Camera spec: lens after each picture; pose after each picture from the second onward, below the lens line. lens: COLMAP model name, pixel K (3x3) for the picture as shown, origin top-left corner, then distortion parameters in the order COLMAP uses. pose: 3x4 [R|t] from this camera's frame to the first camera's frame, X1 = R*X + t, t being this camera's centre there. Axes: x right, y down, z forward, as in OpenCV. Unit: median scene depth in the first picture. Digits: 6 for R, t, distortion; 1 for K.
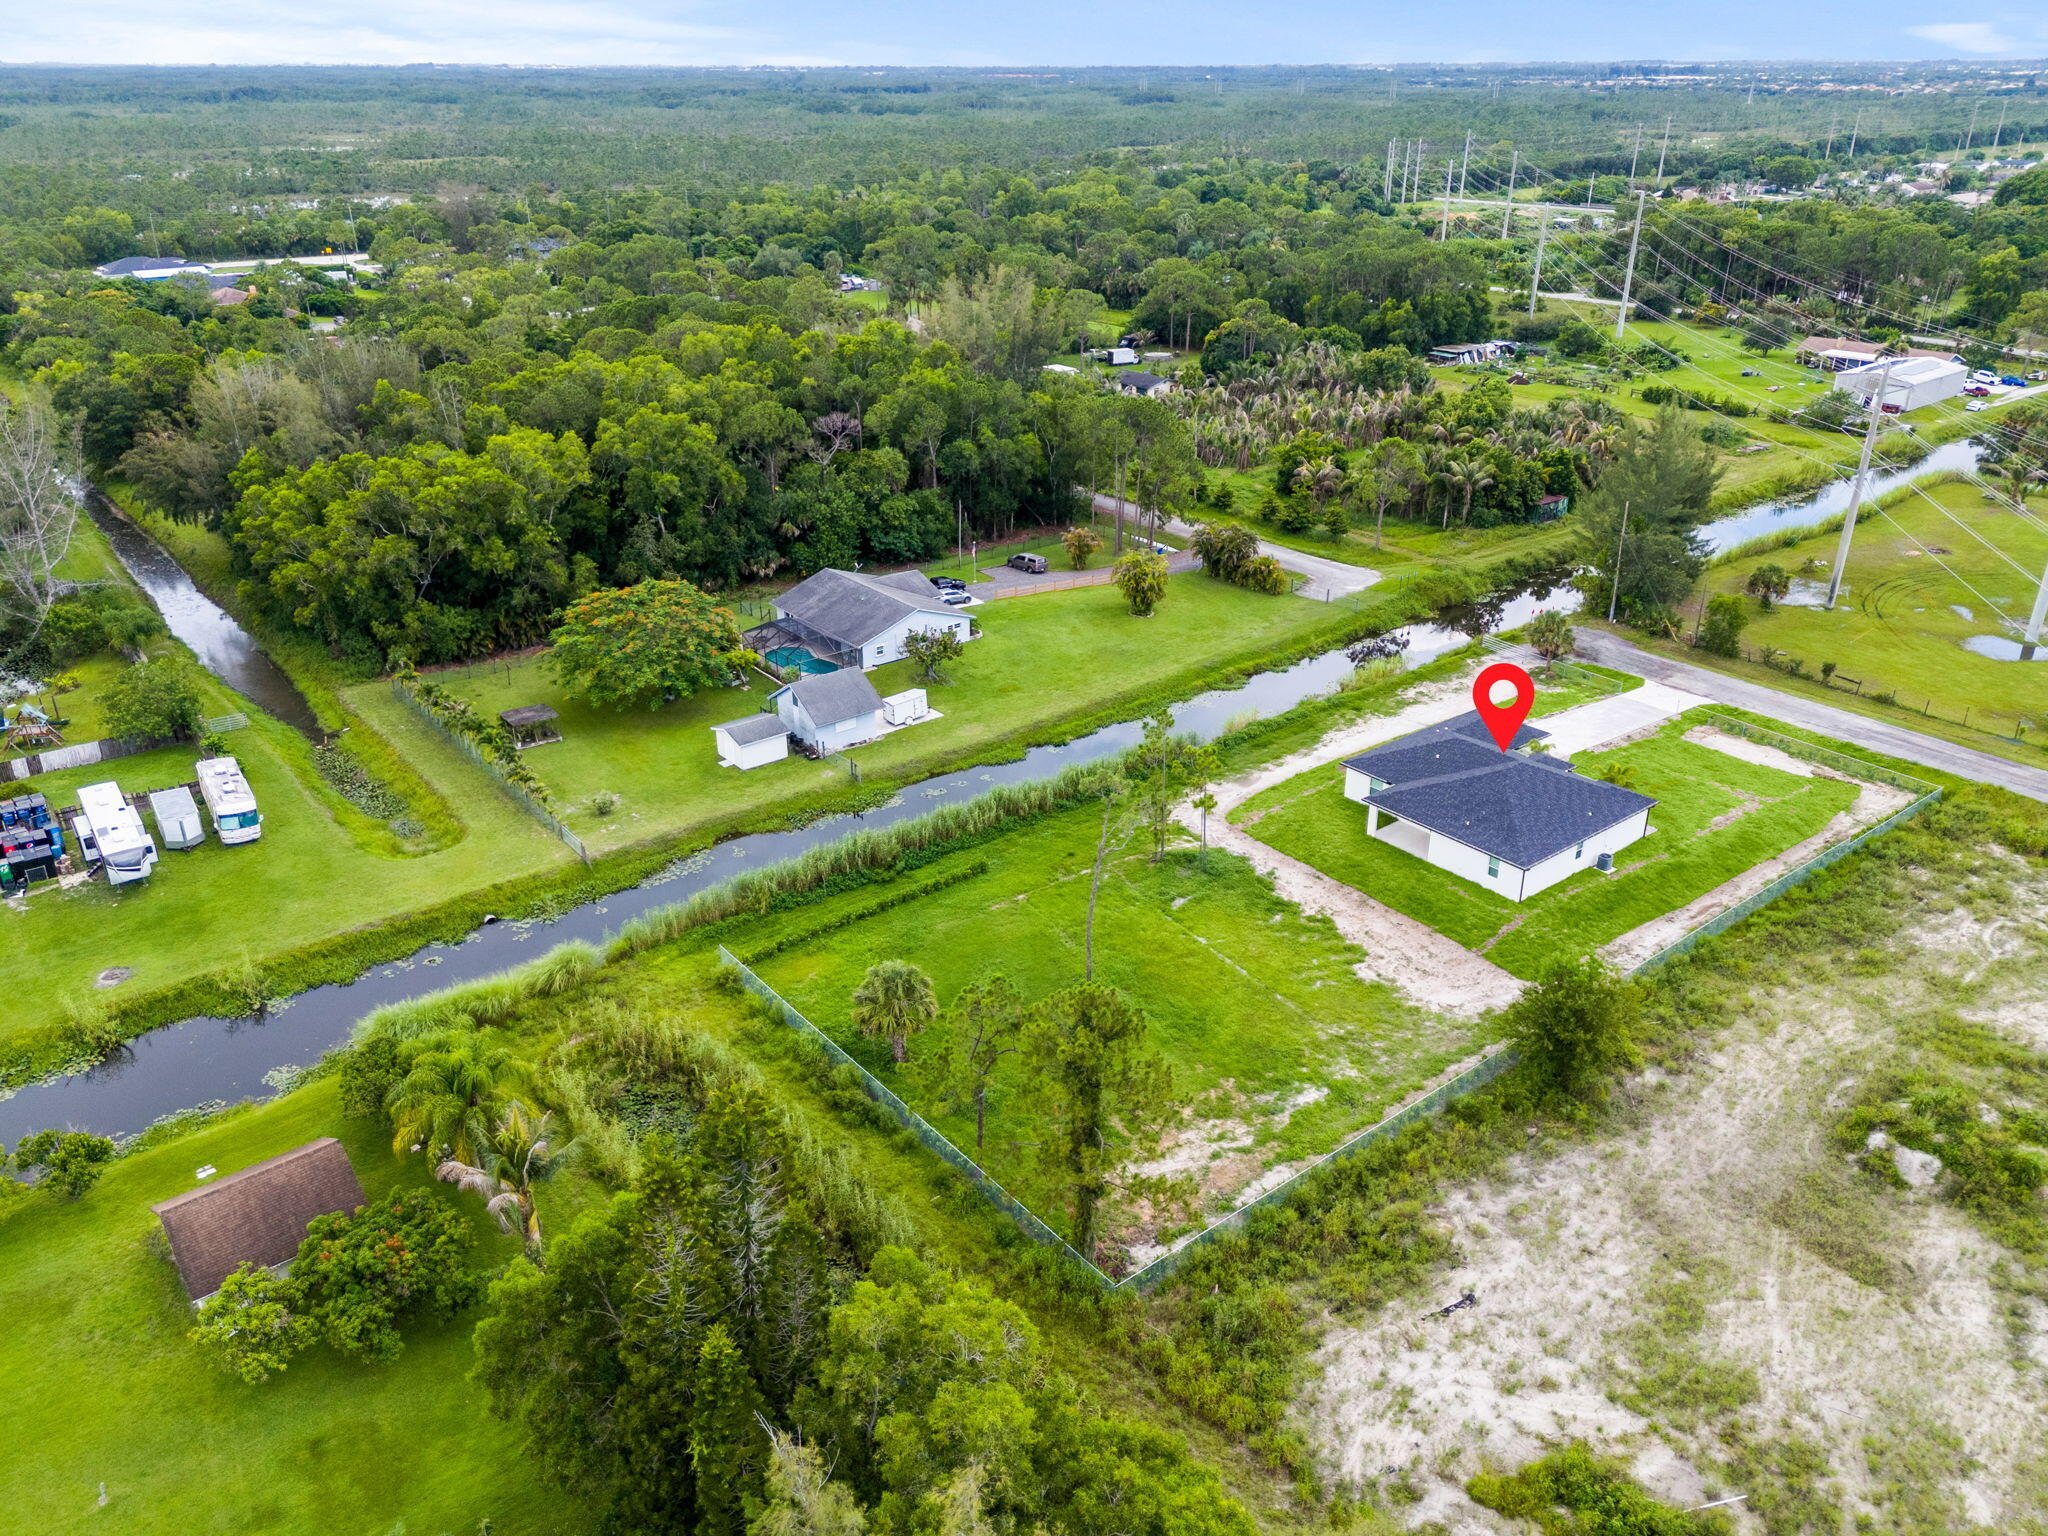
lens RADIAL K [[1503.2, 0, 1032.2], [0, 1503.2, 769.5], [0, 0, 1]] dist [0.068437, -0.063639]
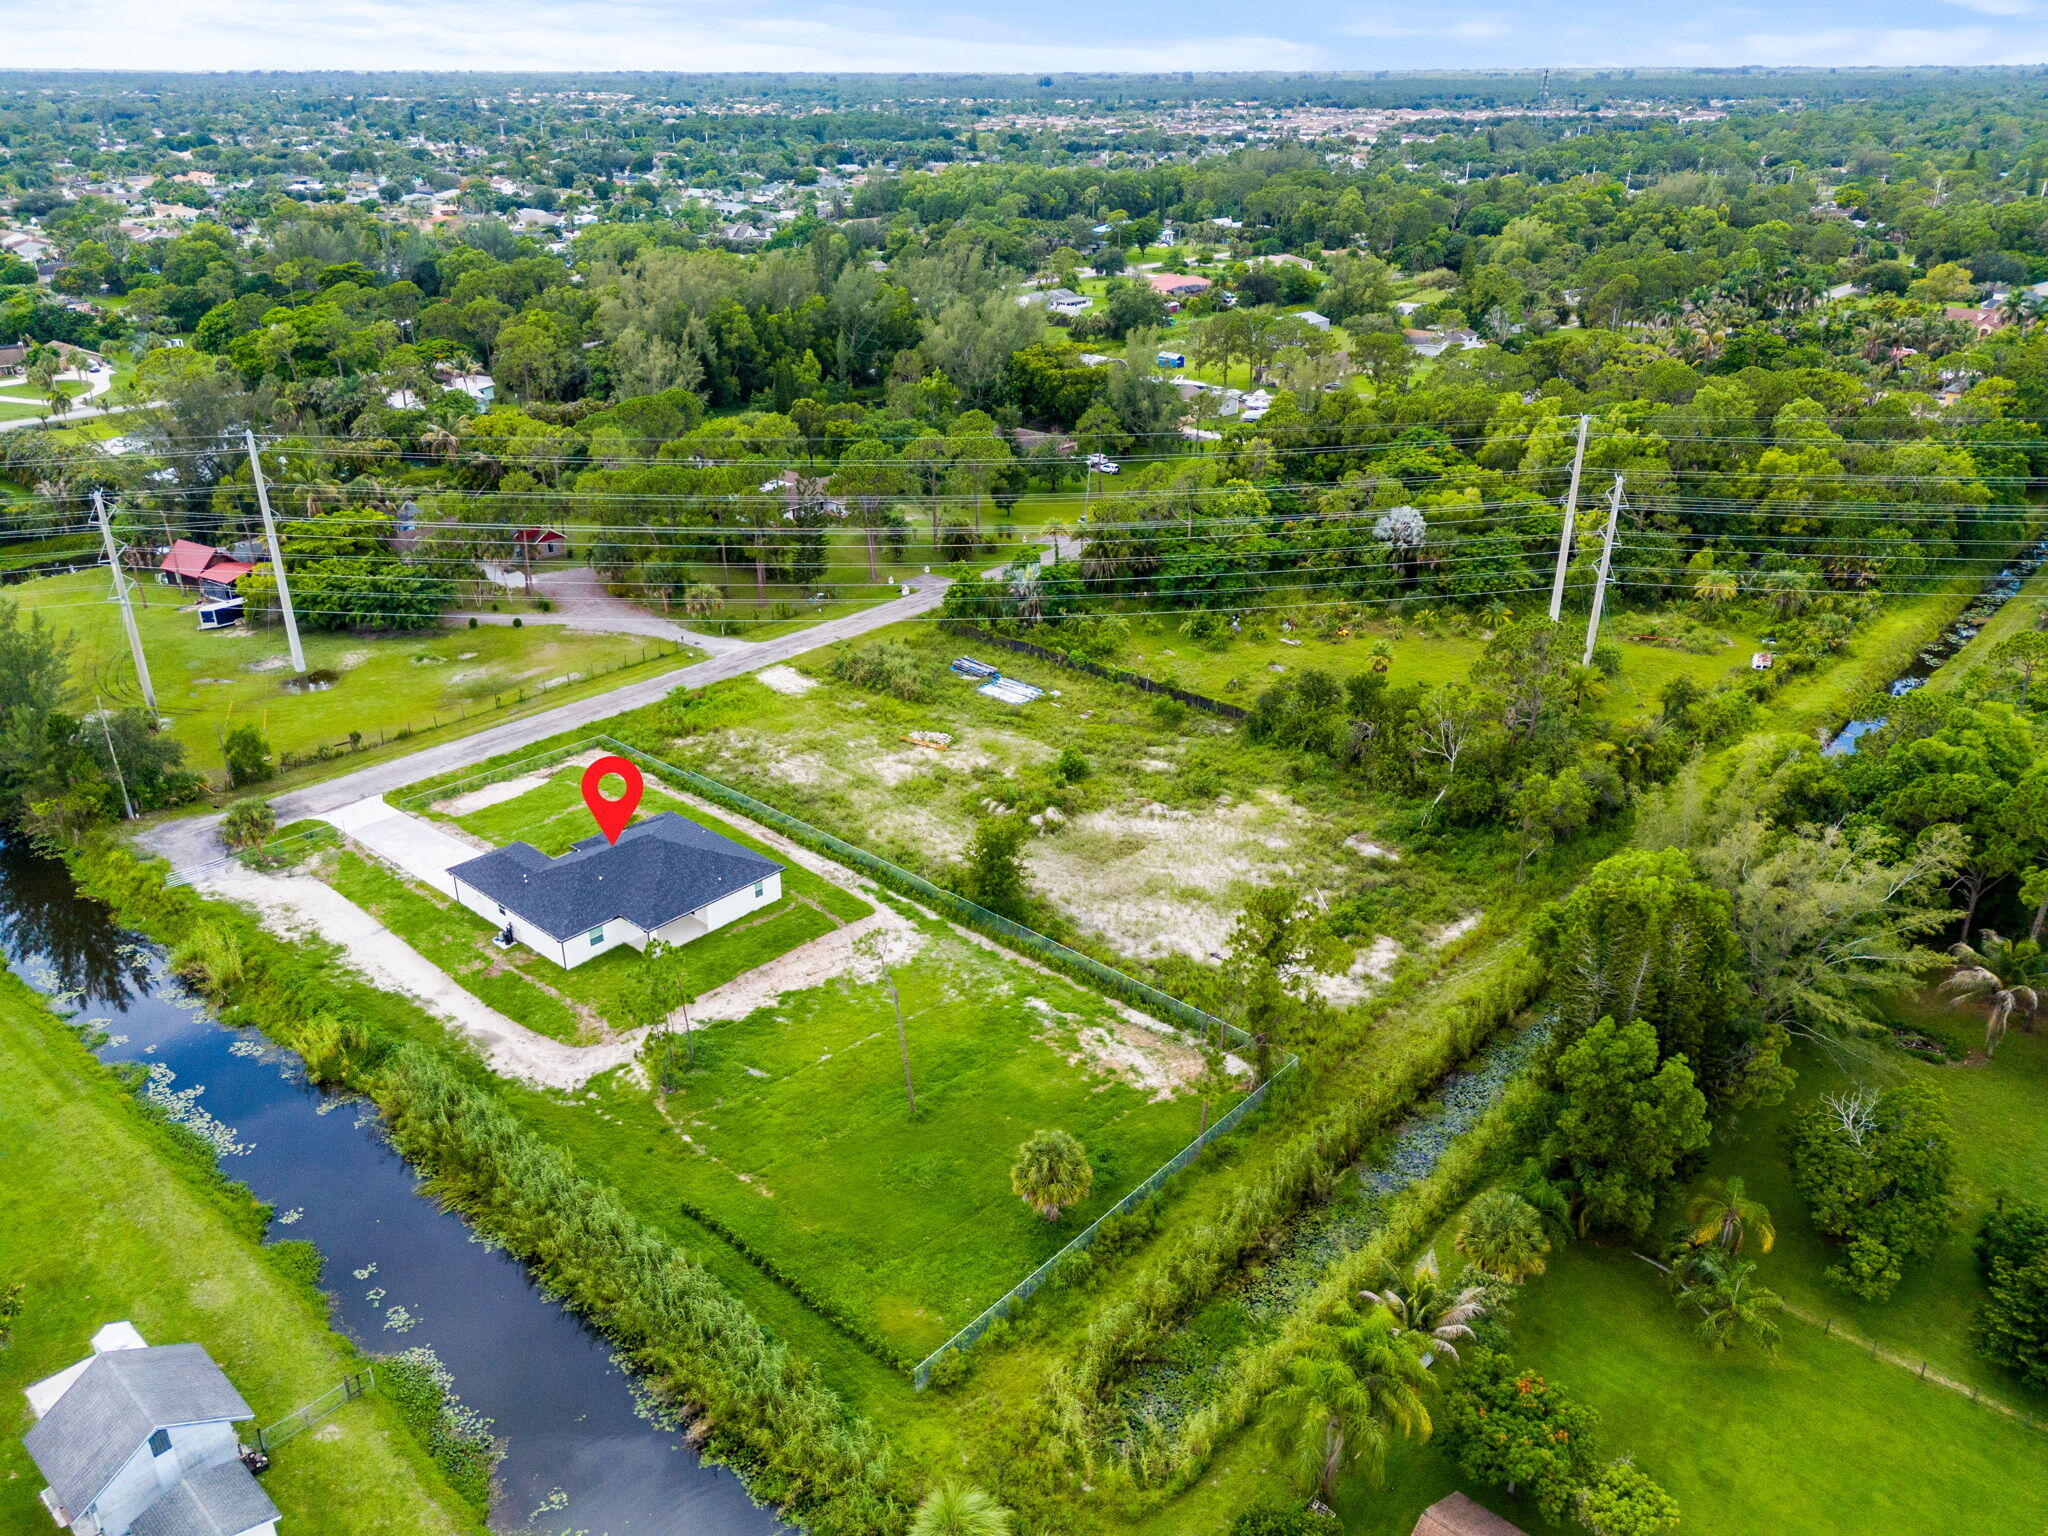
lens RADIAL K [[1503.2, 0, 1032.2], [0, 1503.2, 769.5], [0, 0, 1]] dist [0.068437, -0.063639]
pose [[-0.173818, -0.408515, 0.896048, -0.754380], [0.414396, 0.795075, 0.442867, -0.442716], [-0.893344, 0.448297, 0.031089, 0.704534]]
